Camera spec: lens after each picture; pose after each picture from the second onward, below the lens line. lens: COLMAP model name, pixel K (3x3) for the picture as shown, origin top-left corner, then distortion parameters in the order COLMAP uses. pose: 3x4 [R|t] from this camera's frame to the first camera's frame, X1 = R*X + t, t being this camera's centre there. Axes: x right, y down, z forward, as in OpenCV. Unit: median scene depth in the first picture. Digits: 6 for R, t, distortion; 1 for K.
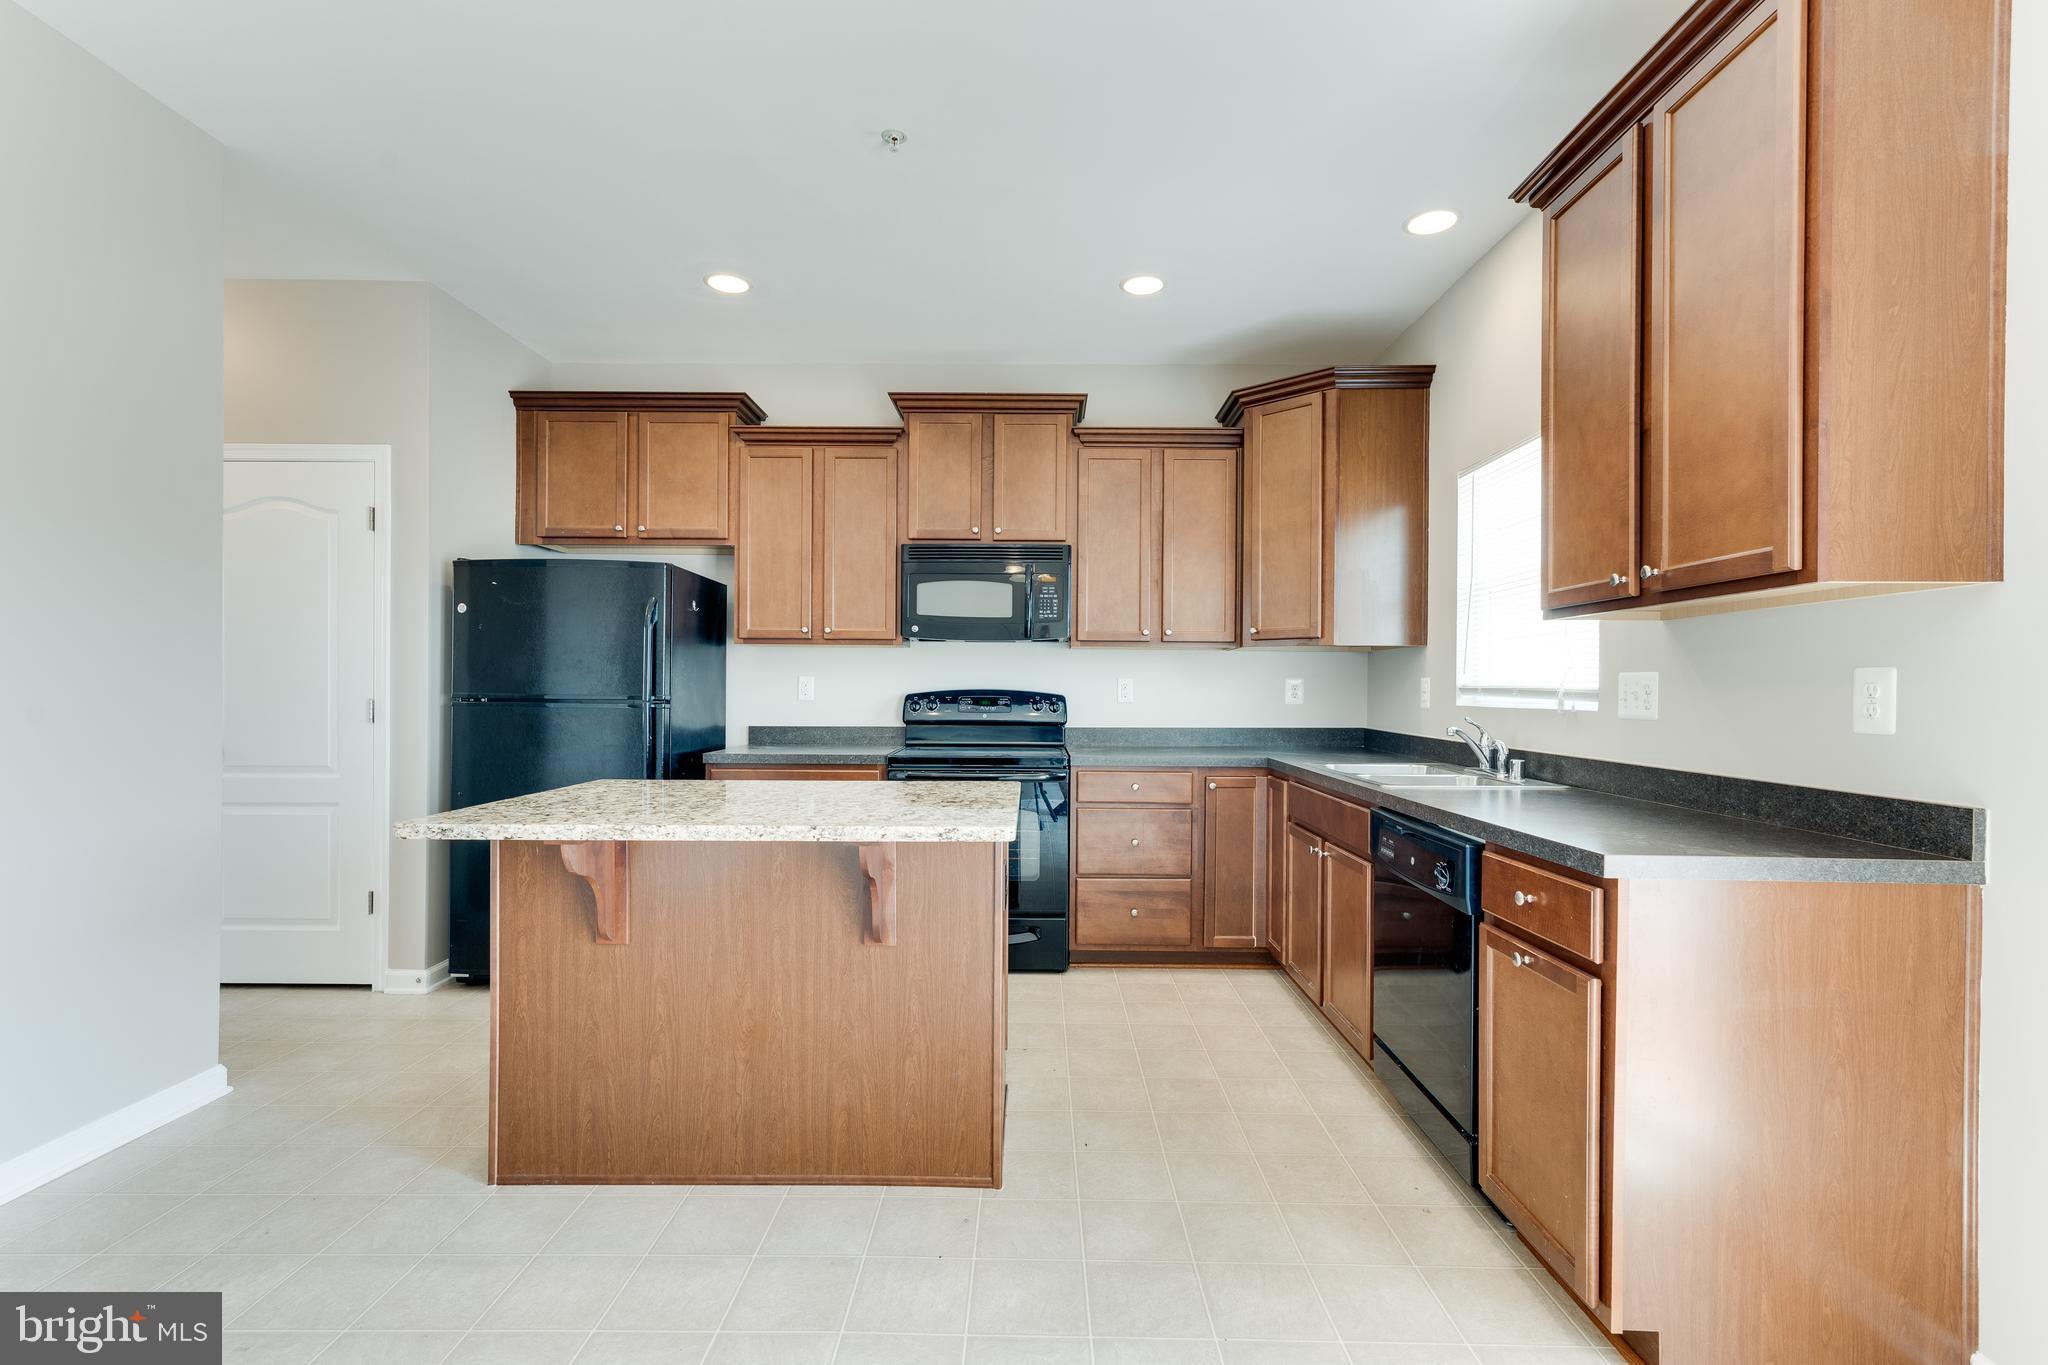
lens RADIAL K [[928.9, 0, 1027.2], [0, 928.9, 688.6], [0, 0, 1]] dist [0.001817, 0.000112]
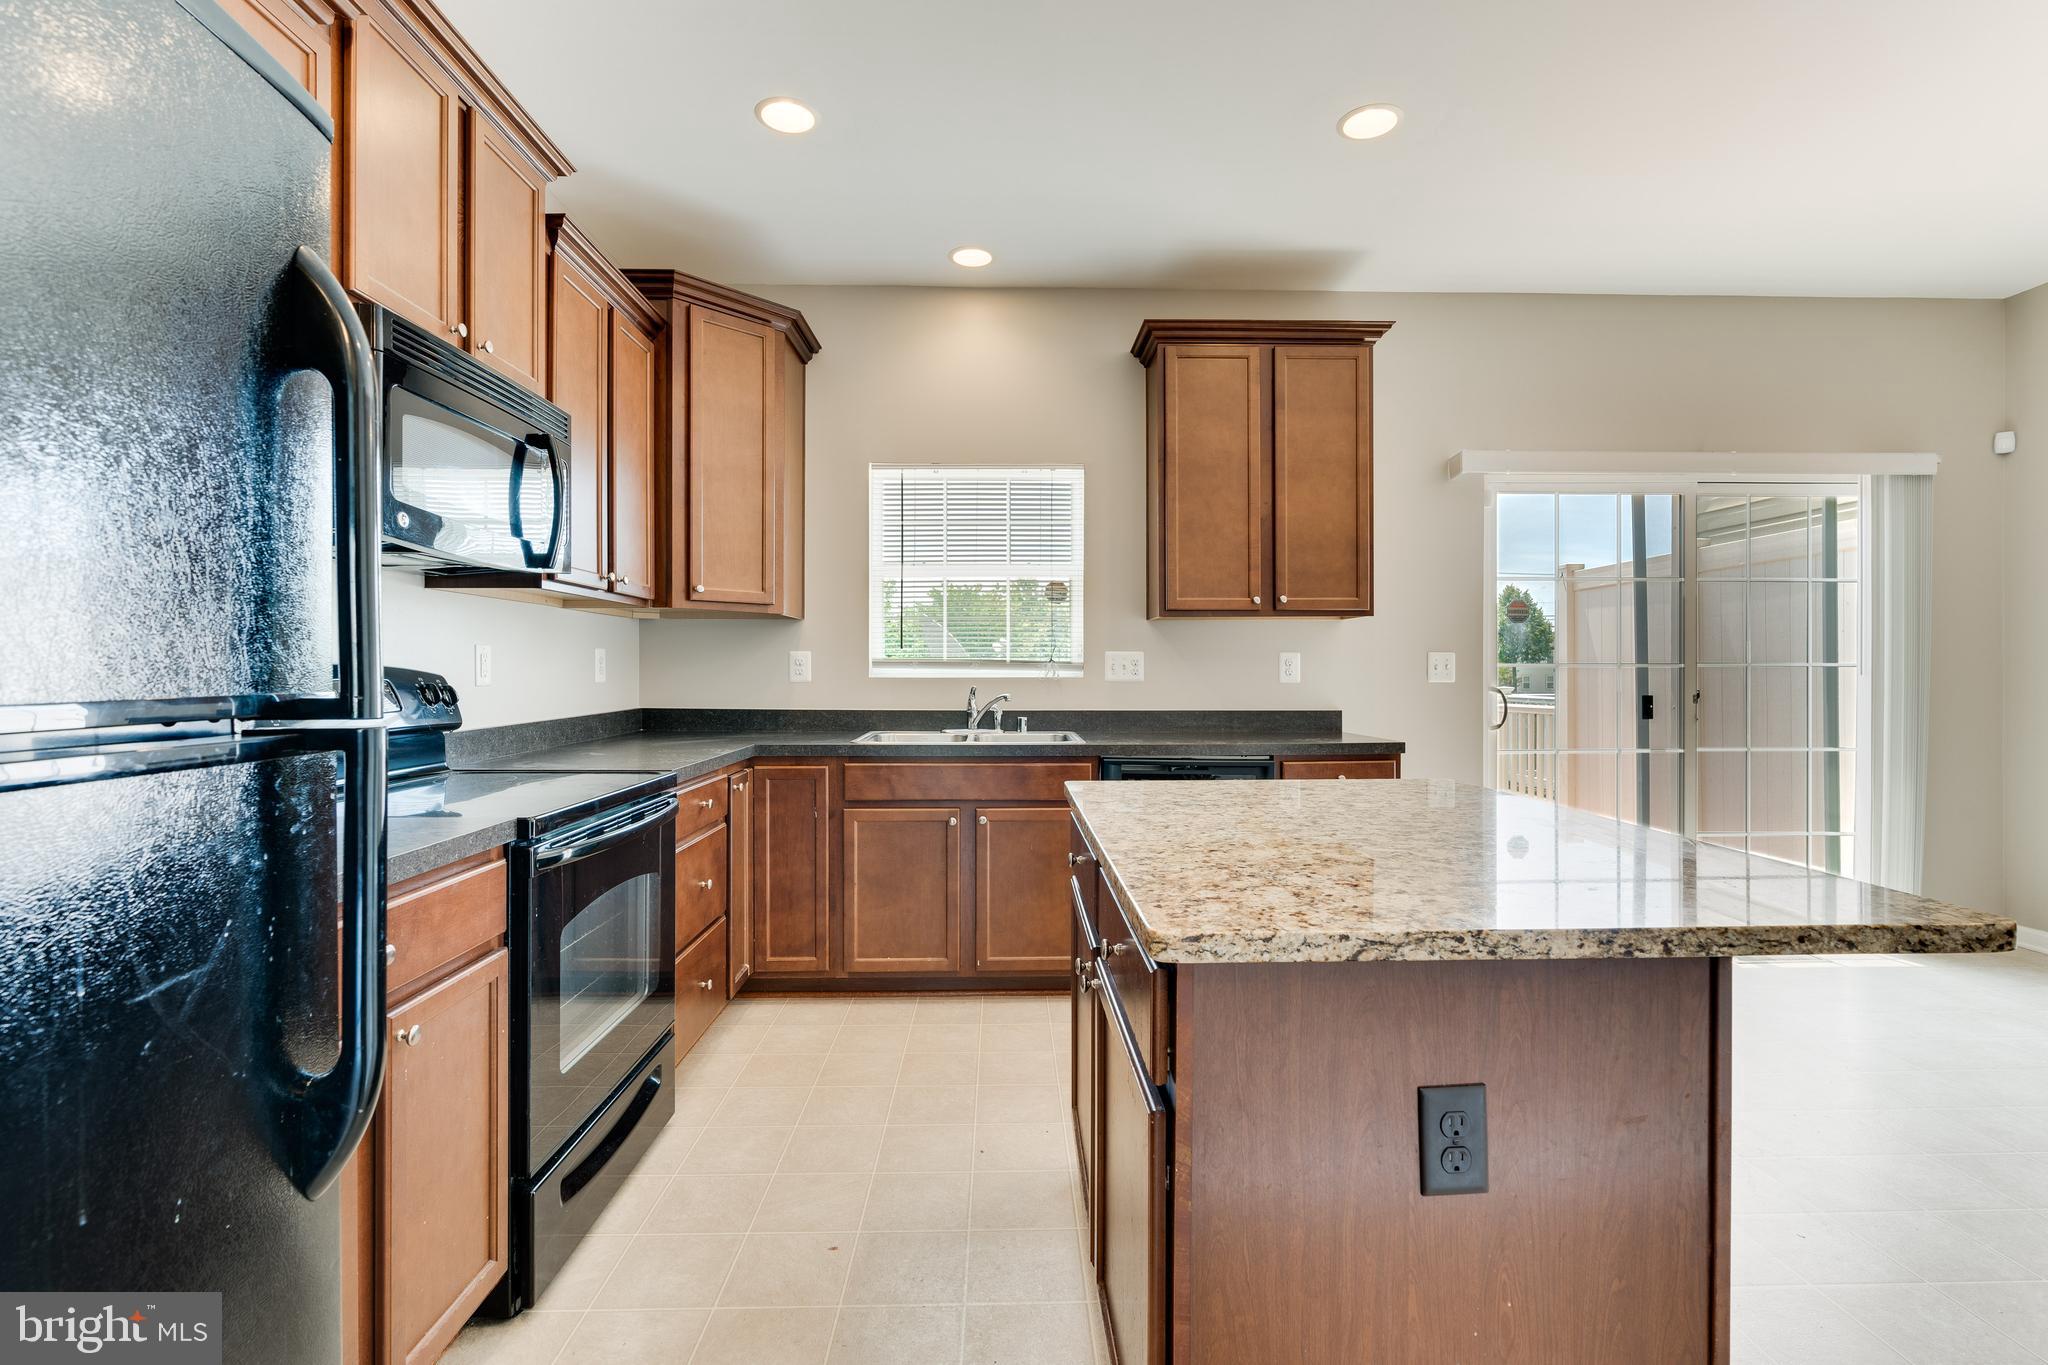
lens RADIAL K [[922.3, 0, 1027.5], [0, 922.3, 675.4], [0, 0, 1]] dist [0.002513, 0.000409]
pose [[-0.032742, -0.013711, 0.999370, -1.128496], [-0.000526, 0.999906, 0.013701, 0.001408], [-0.999464, -0.000077, -0.032746, 1.535875]]
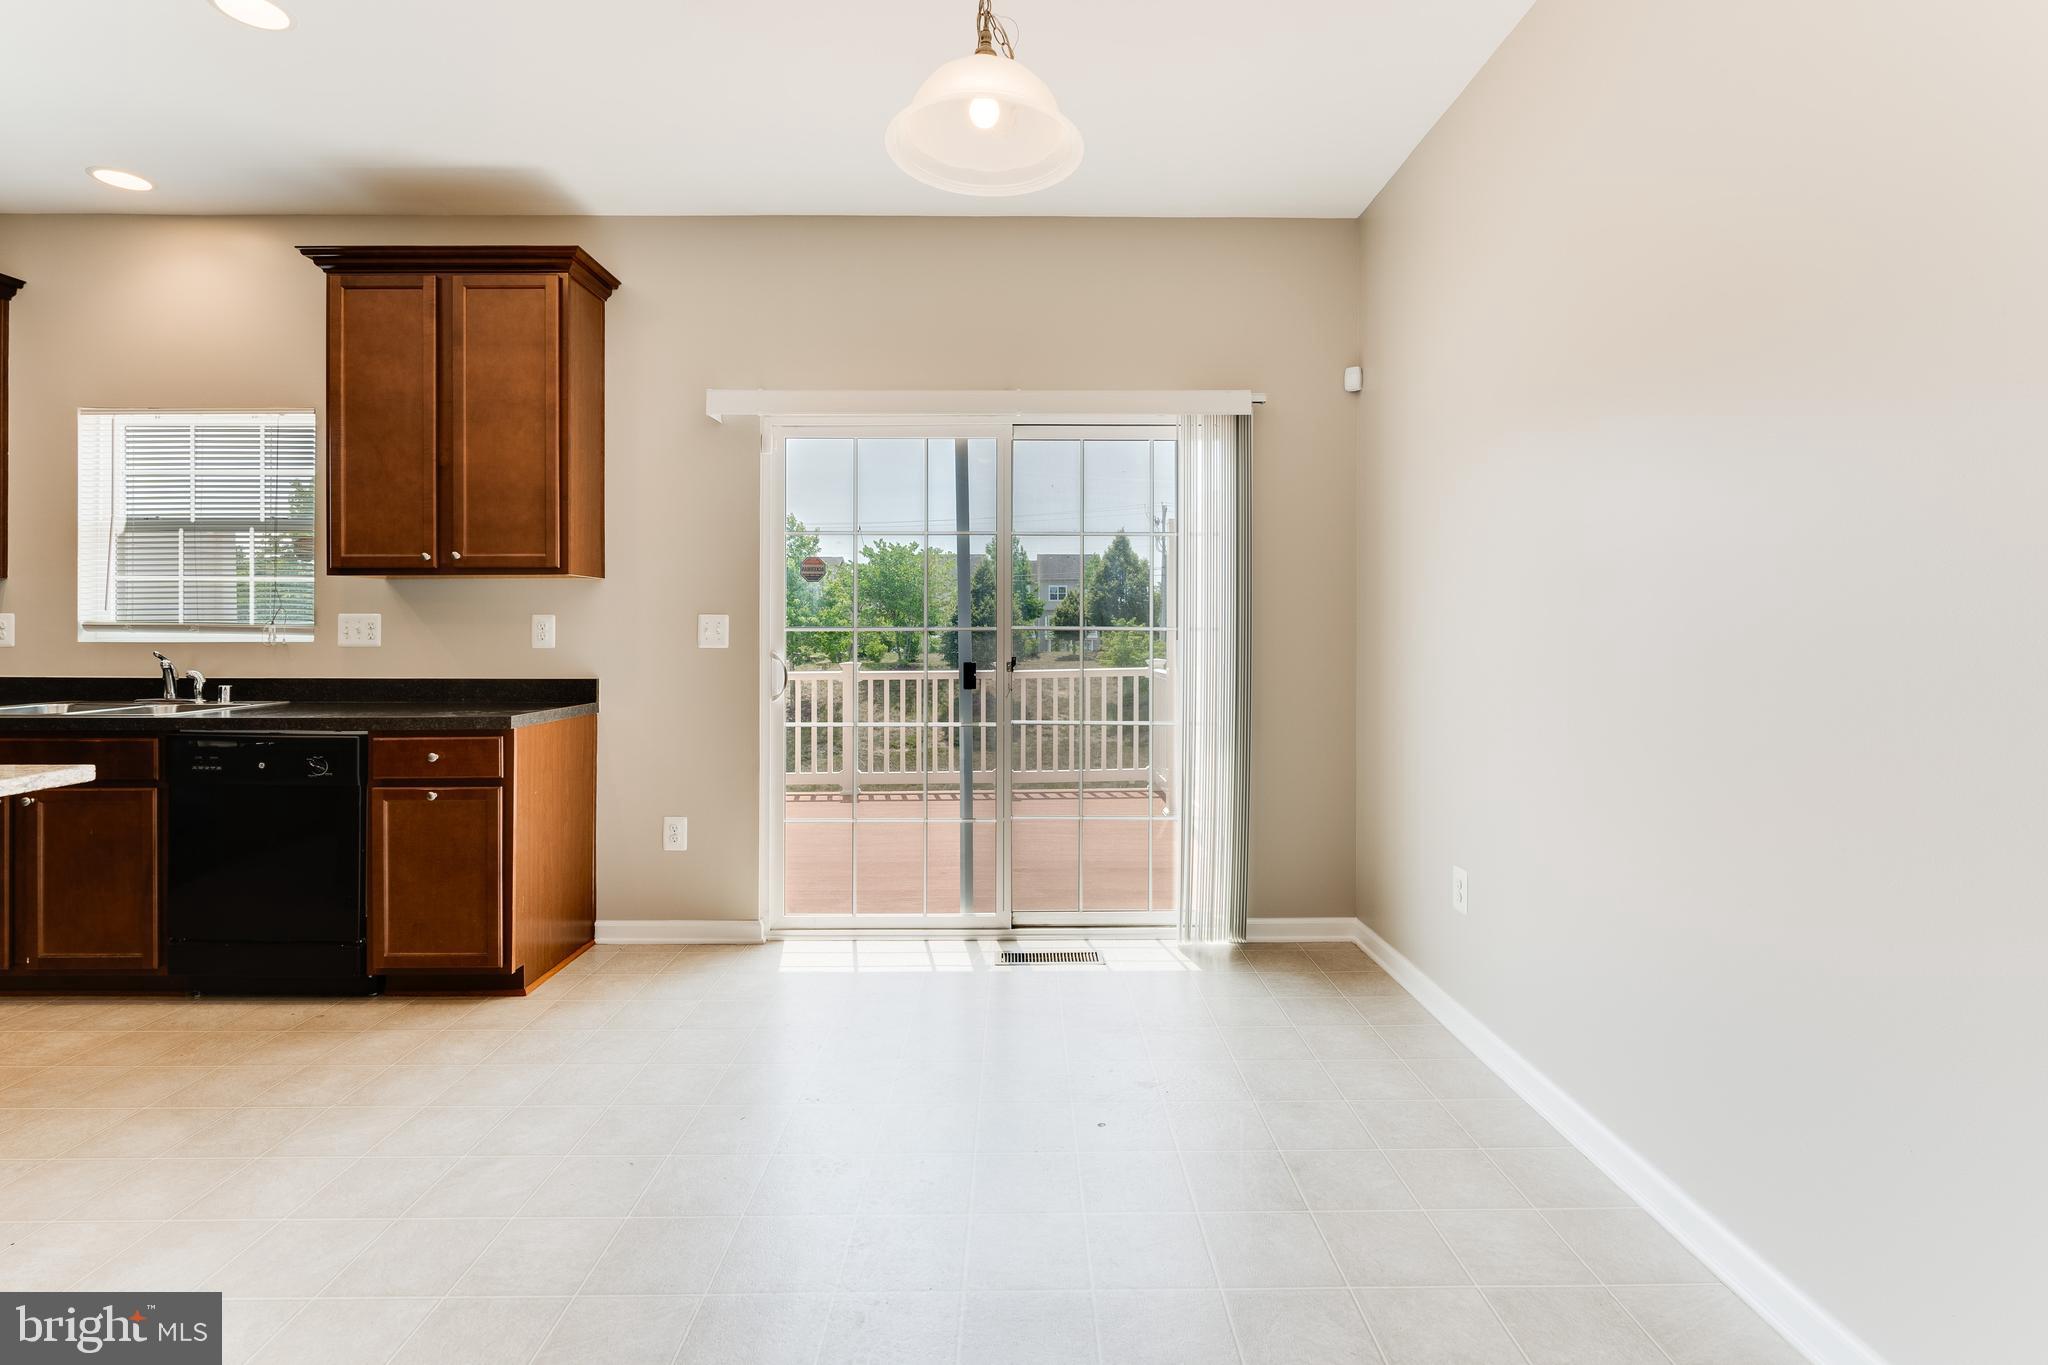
lens RADIAL K [[984.2, 0, 1026.8], [0, 984.2, 633.4], [0, 0, 1]] dist [-0.000800, 0.000135]
pose [[-0.013361, -0.014580, 0.999804, -1.087293], [-0.000524, 0.999894, 0.014575, -0.012484], [-0.999911, -0.000329, -0.013367, 0.001022]]
